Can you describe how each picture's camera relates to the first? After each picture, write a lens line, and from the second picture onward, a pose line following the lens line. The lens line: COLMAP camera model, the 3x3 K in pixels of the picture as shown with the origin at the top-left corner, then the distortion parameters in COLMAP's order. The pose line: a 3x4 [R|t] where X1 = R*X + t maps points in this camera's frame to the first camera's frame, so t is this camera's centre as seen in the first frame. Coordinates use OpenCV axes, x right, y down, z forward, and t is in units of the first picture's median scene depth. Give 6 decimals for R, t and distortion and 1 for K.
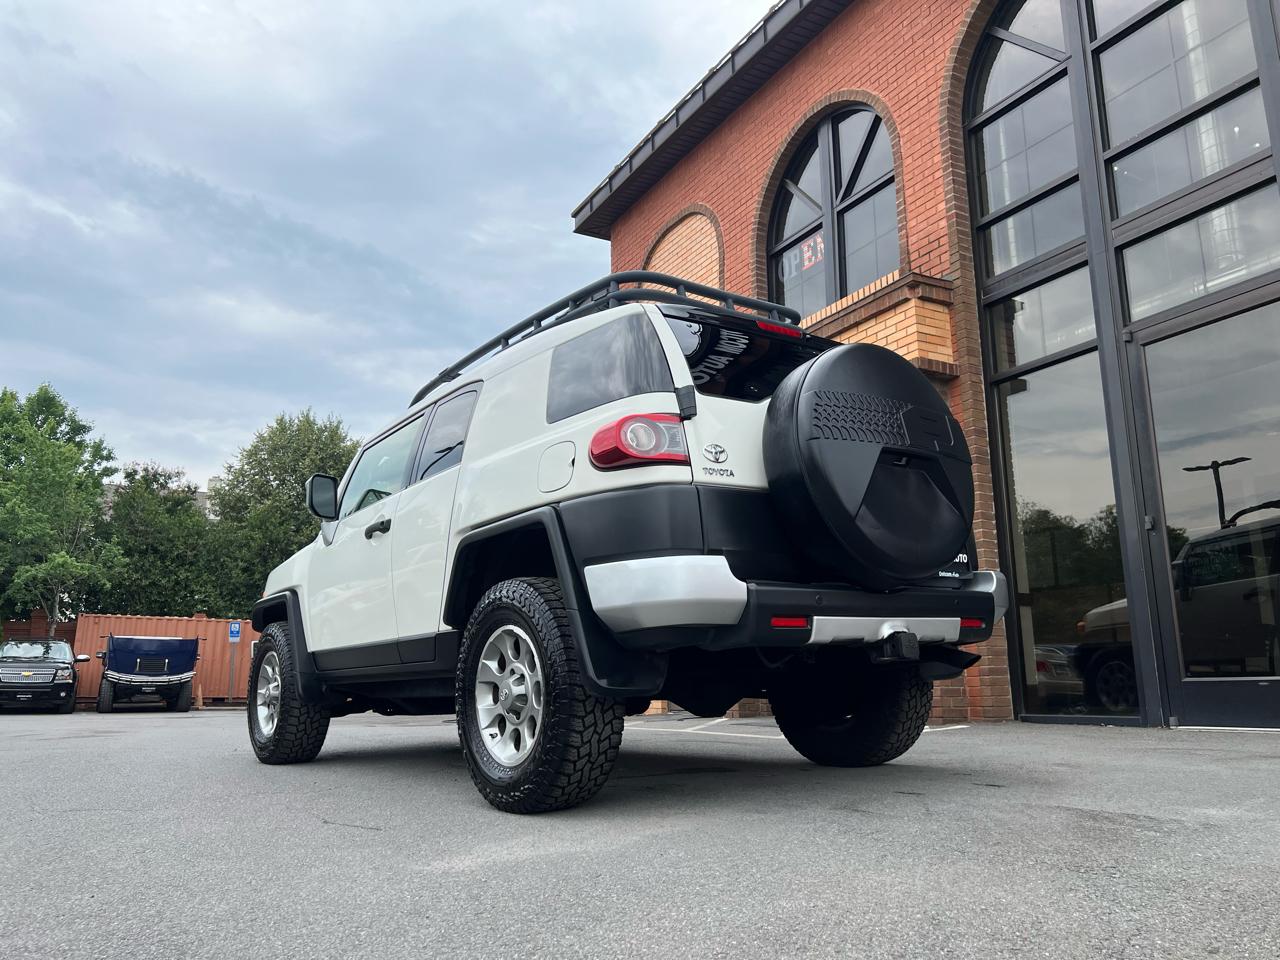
lens RADIAL K [[959.5, 0, 637.8], [0, 959.5, 487.5], [0, 0, 1]] dist [0.048488, -0.051799]
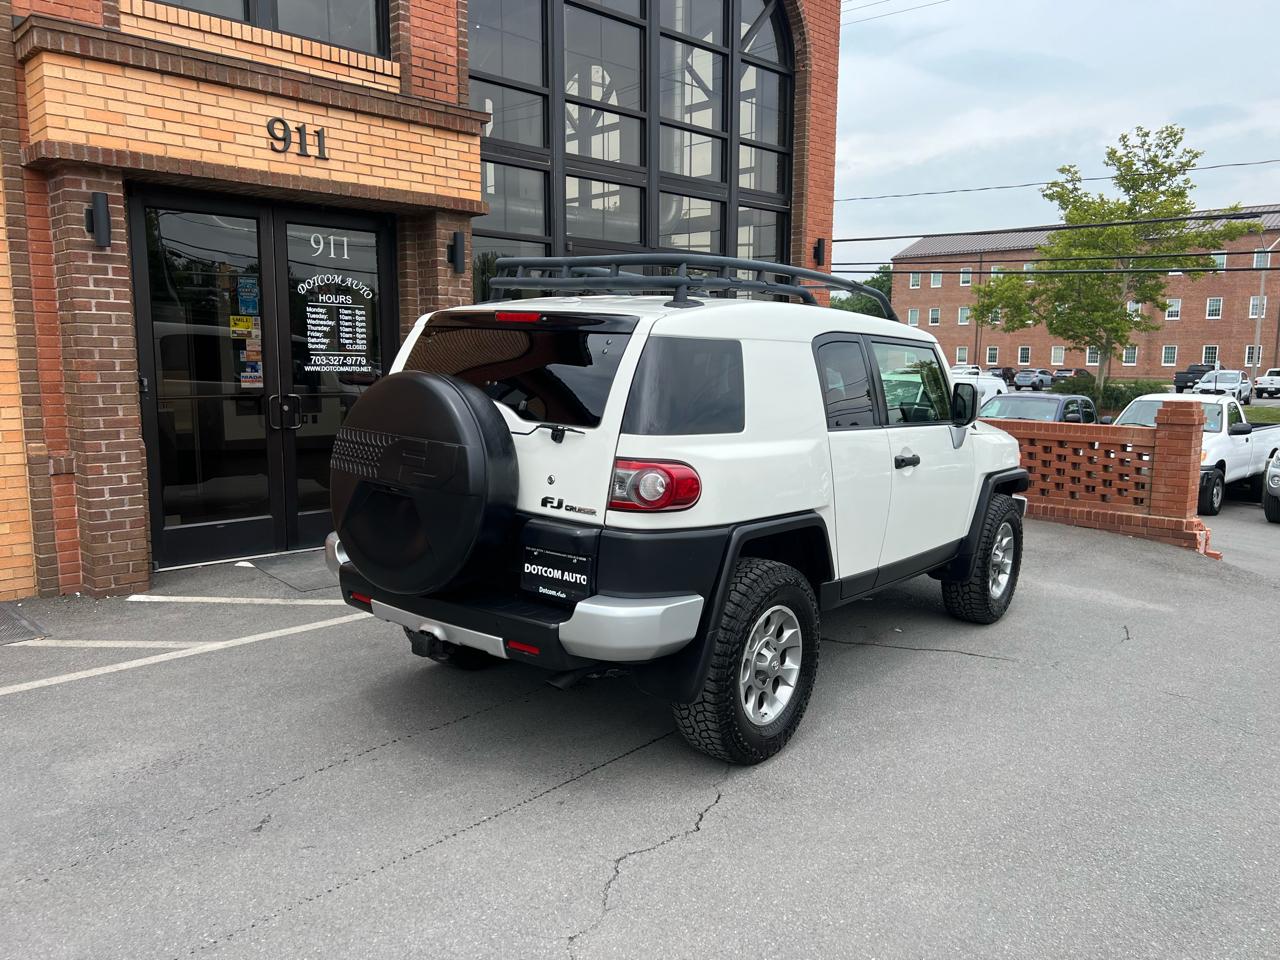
lens RADIAL K [[959.5, 0, 635.1], [0, 959.5, 486.2], [0, 0, 1]] dist [0.048488, -0.051799]
pose [[-0.272761, -0.126534, 0.953725, -0.736266], [-0.202990, 0.976566, 0.071510, 0.054225], [-0.940424, -0.174092, -0.292054, 1.023615]]
